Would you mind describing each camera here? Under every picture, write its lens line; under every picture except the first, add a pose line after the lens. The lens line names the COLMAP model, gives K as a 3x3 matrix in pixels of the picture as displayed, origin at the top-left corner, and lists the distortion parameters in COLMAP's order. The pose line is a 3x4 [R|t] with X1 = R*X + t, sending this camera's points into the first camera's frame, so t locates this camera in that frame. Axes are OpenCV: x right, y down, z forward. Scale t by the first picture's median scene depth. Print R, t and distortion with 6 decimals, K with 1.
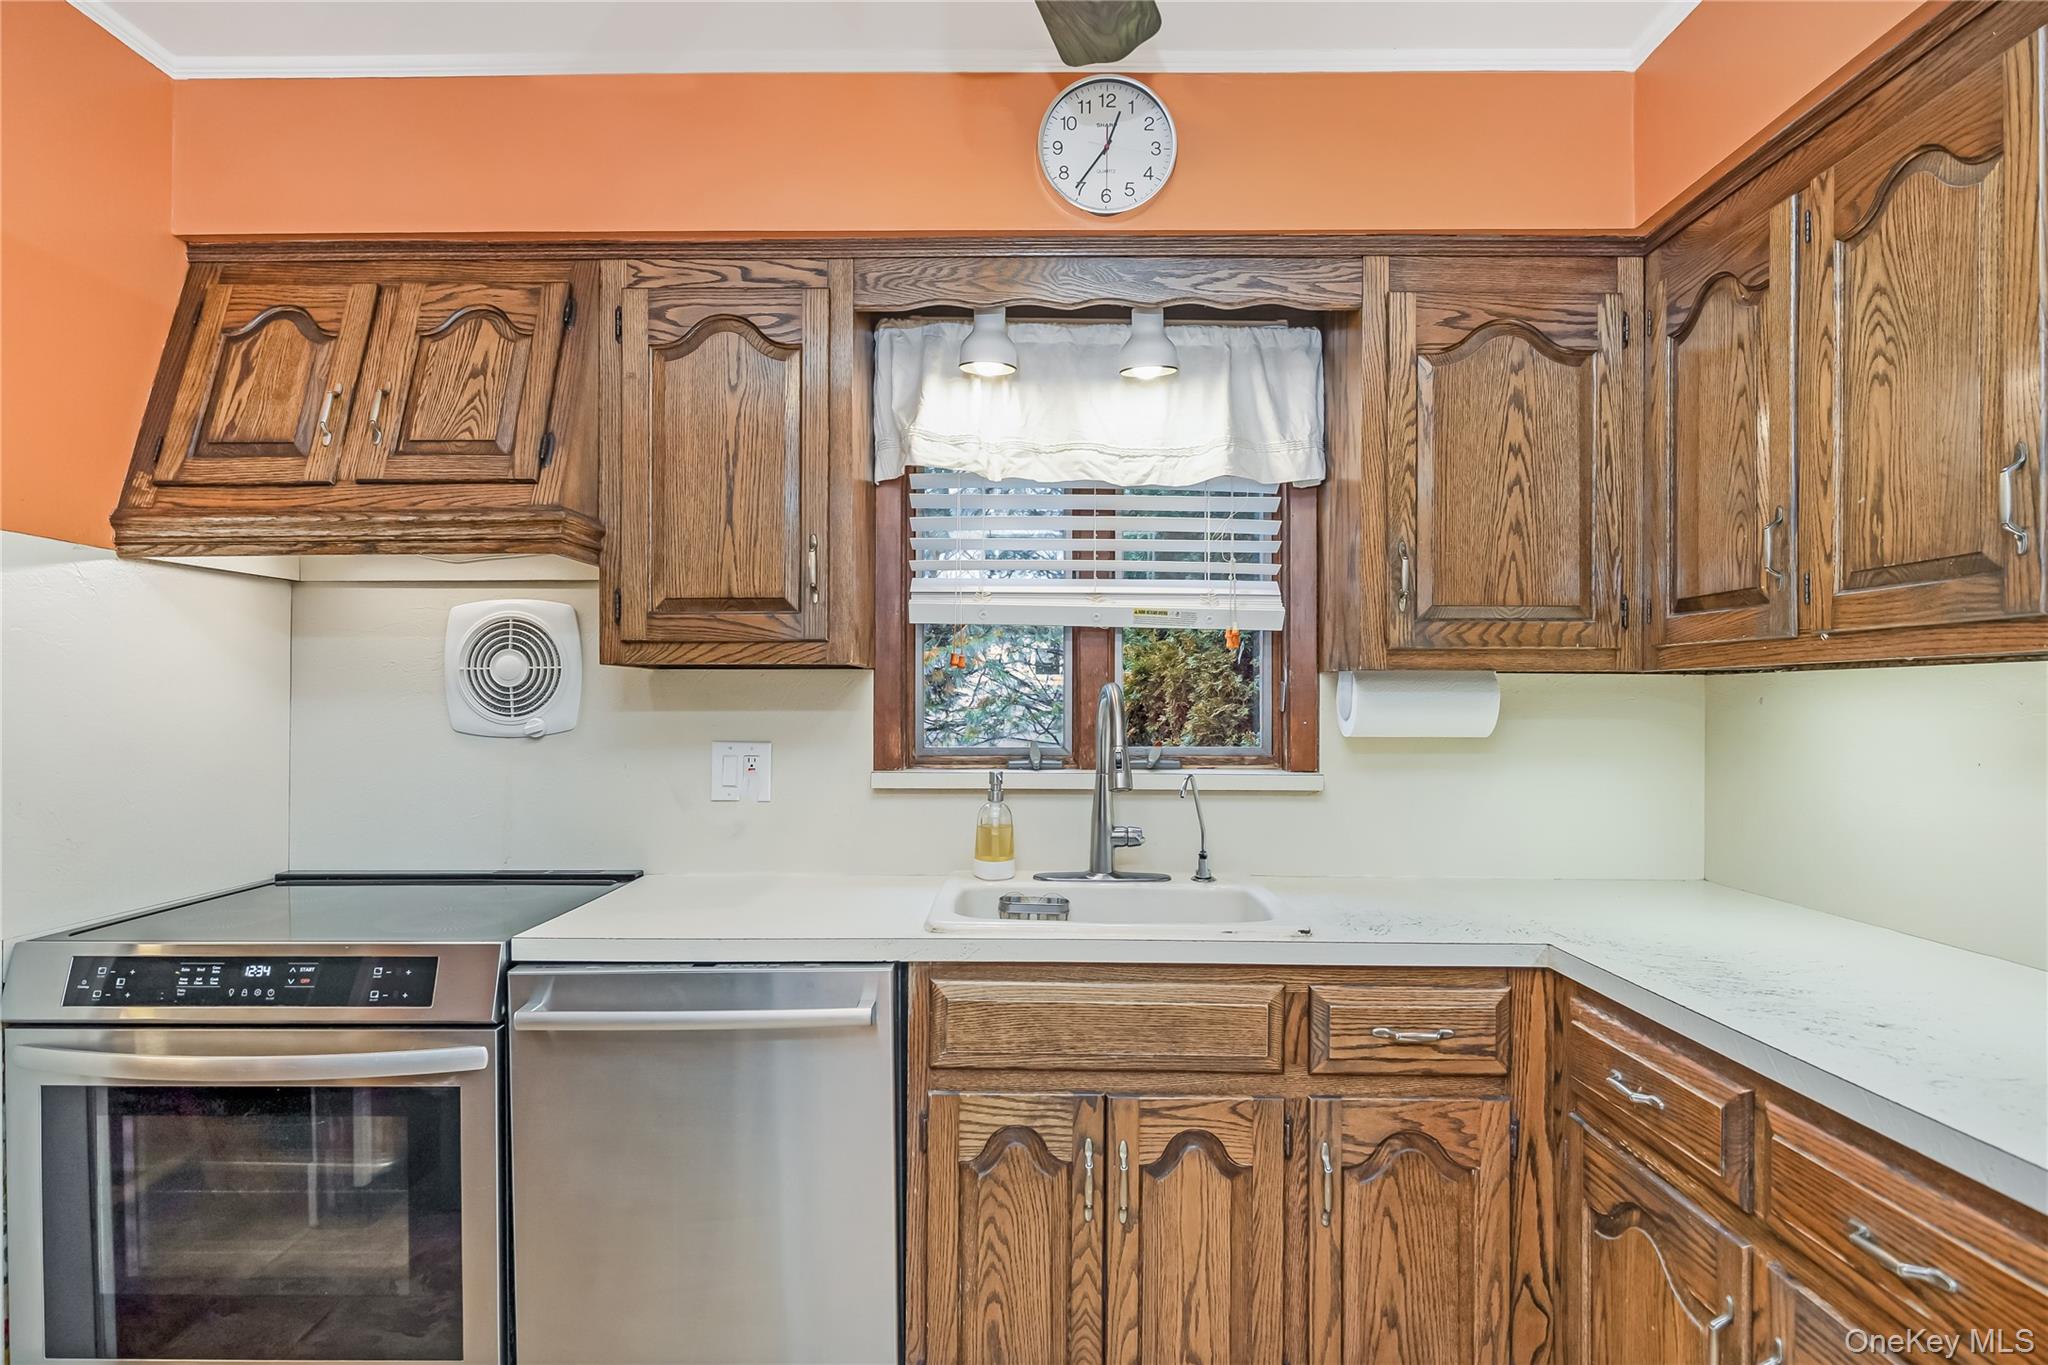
lens RADIAL K [[1127.1, 0, 1037.5], [0, 1127.1, 695.9], [0, 0, 1]] dist [-0.003608, -0.001604]
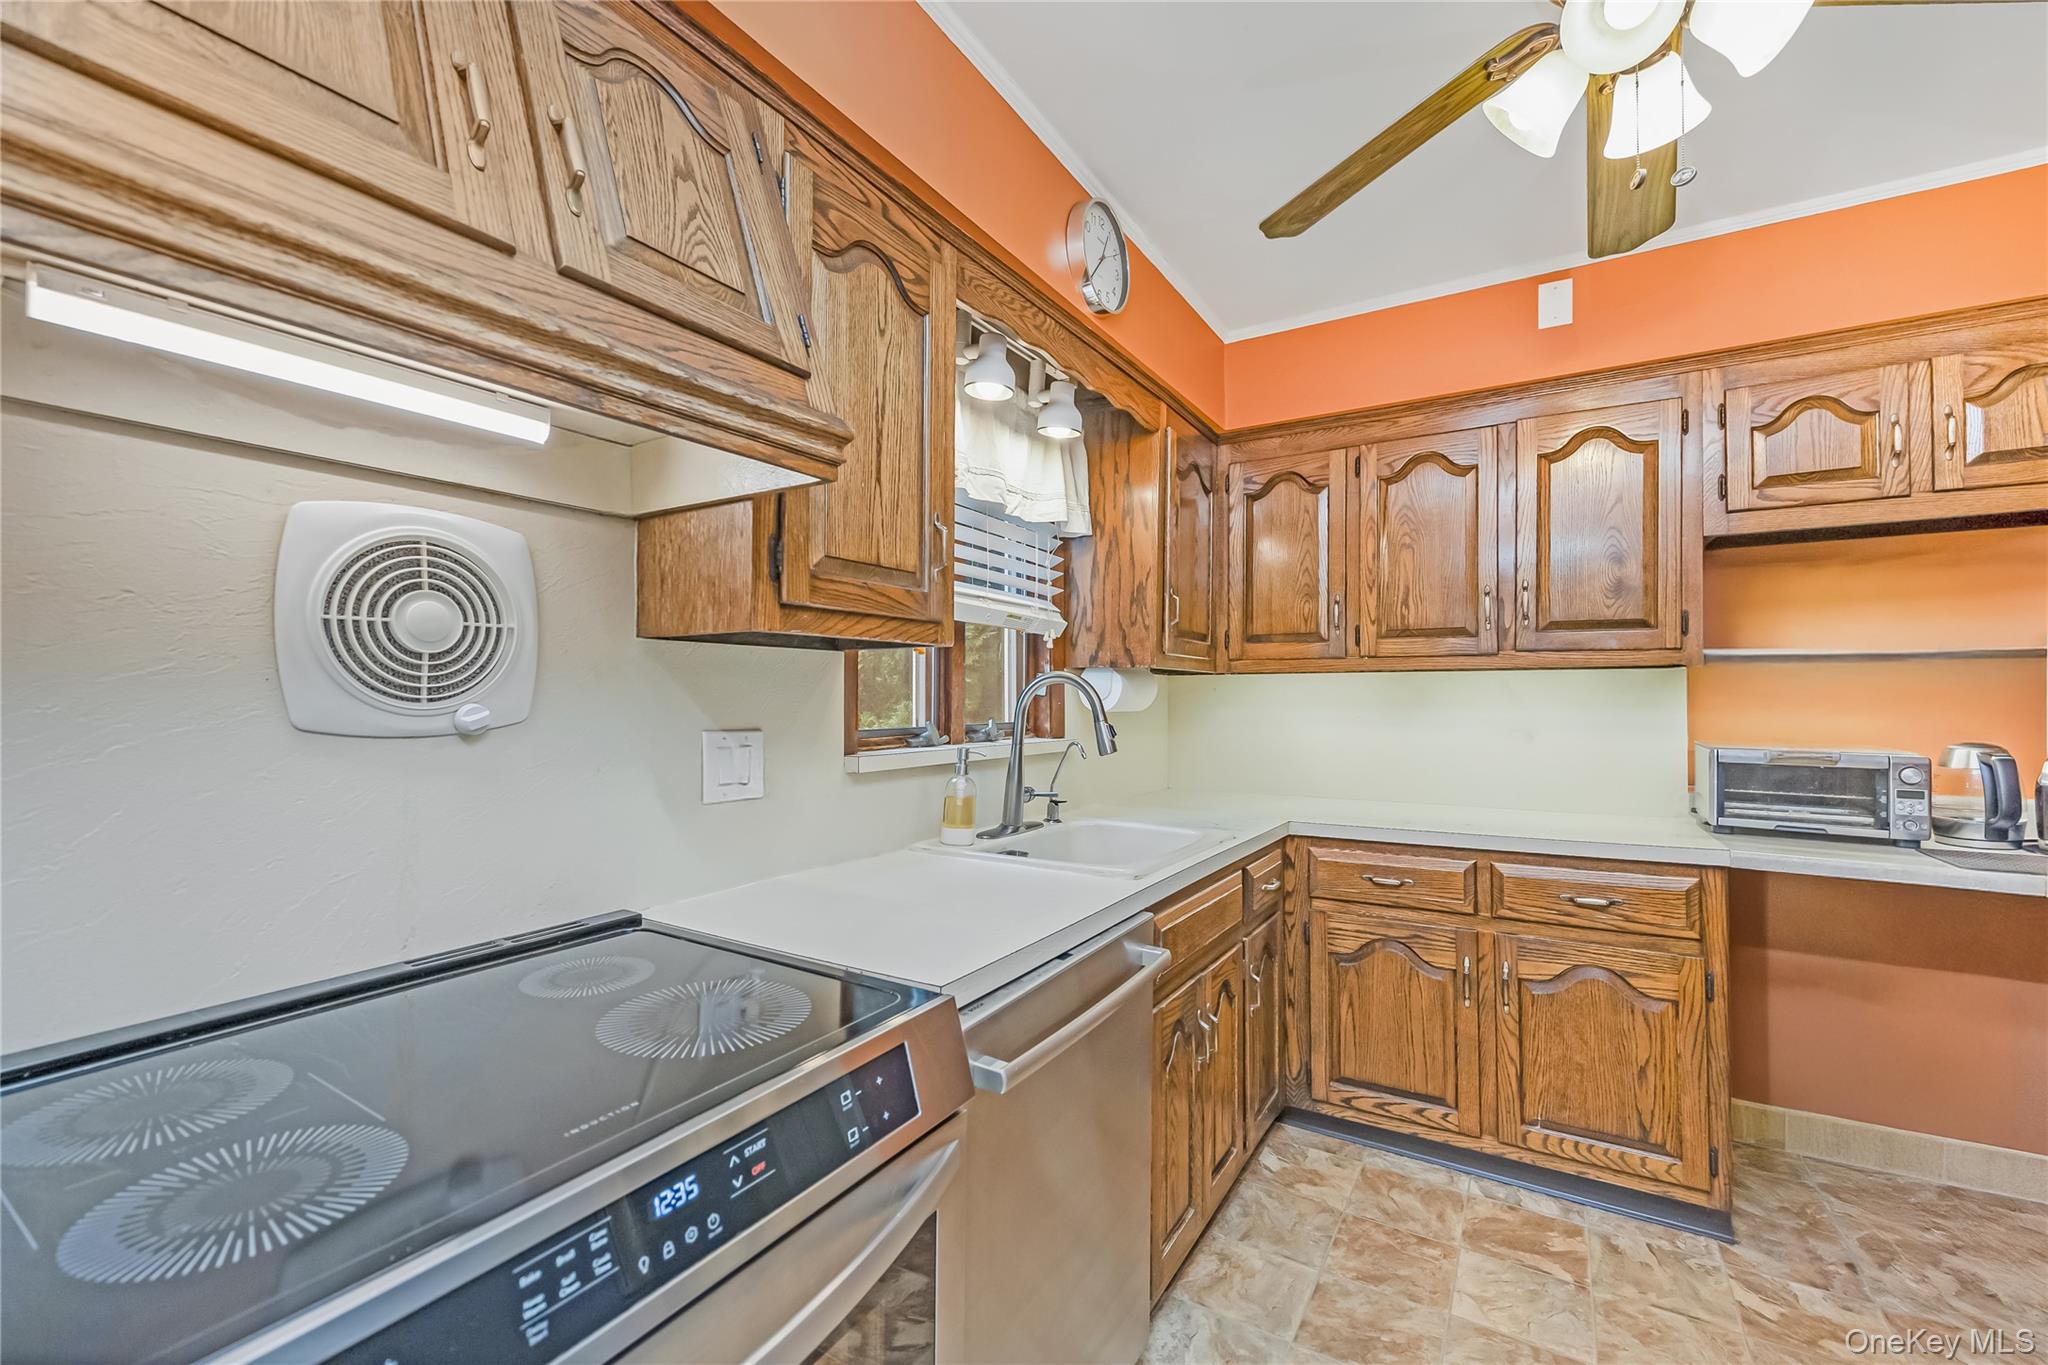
lens RADIAL K [[846.8, 0, 1024.0], [0, 846.8, 682.5], [0, 0, 1]] dist [-0.002649, -0.000661]
pose [[0.511026, 0.014089, 0.859450, -0.823789], [-0.003339, 0.999891, -0.014406, 0.015880], [-0.859559, 0.004492, 0.511017, 0.584376]]
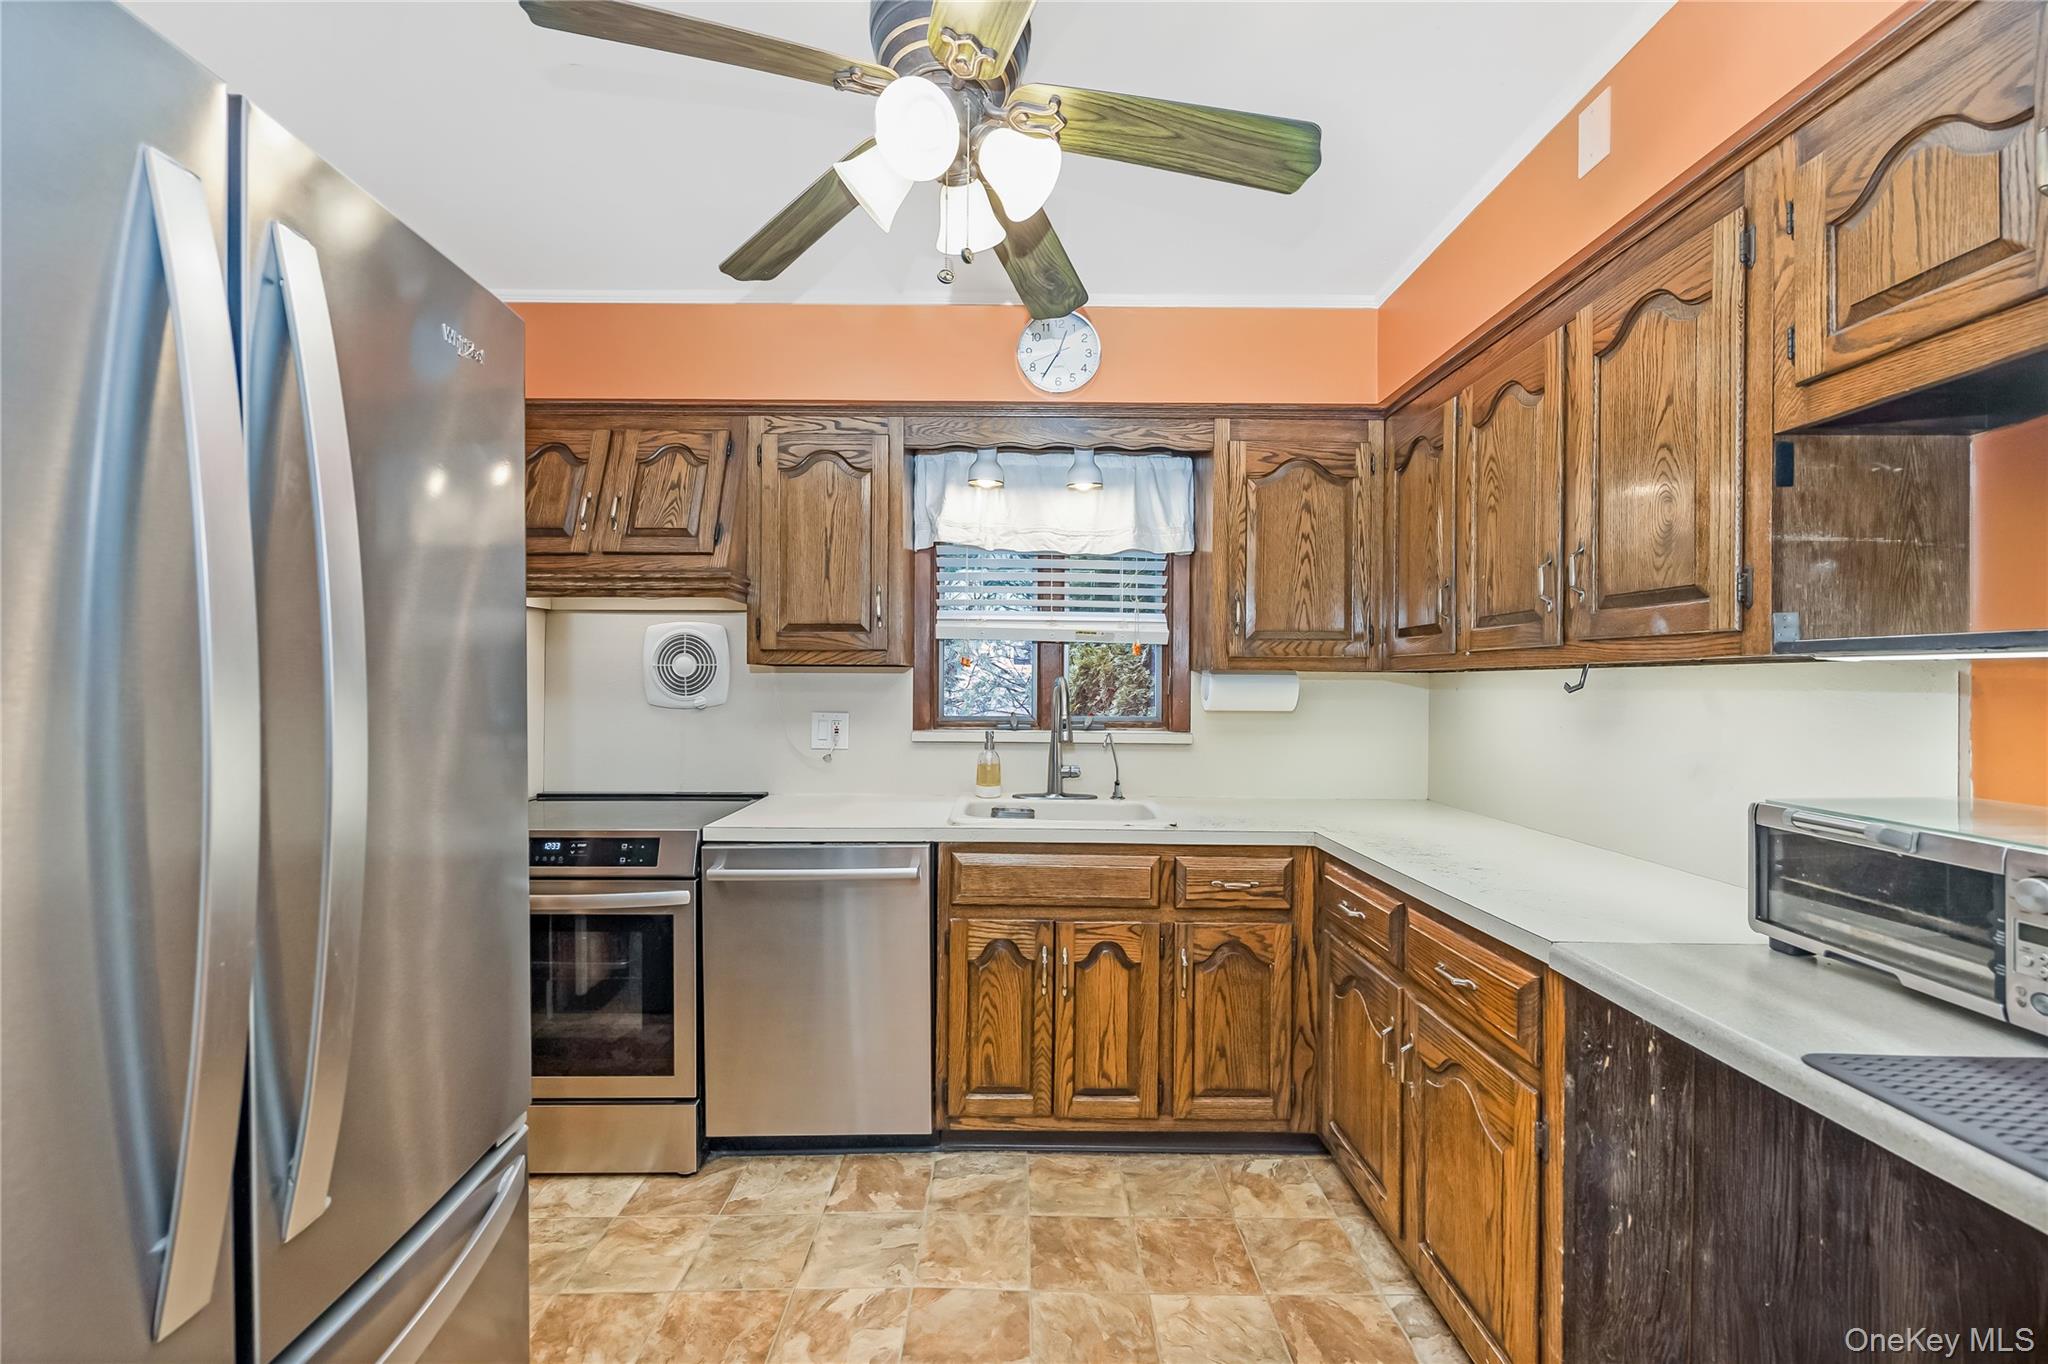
lens RADIAL K [[846.8, 0, 1024.0], [0, 846.8, 682.0], [0, 0, 1]] dist [-0.002649, -0.000661]
pose [[0.999938, 0.004185, 0.010347, -0.000299], [-0.004212, 0.999988, 0.002598, -0.007192], [-0.010336, -0.002641, 0.999943, -0.240684]]
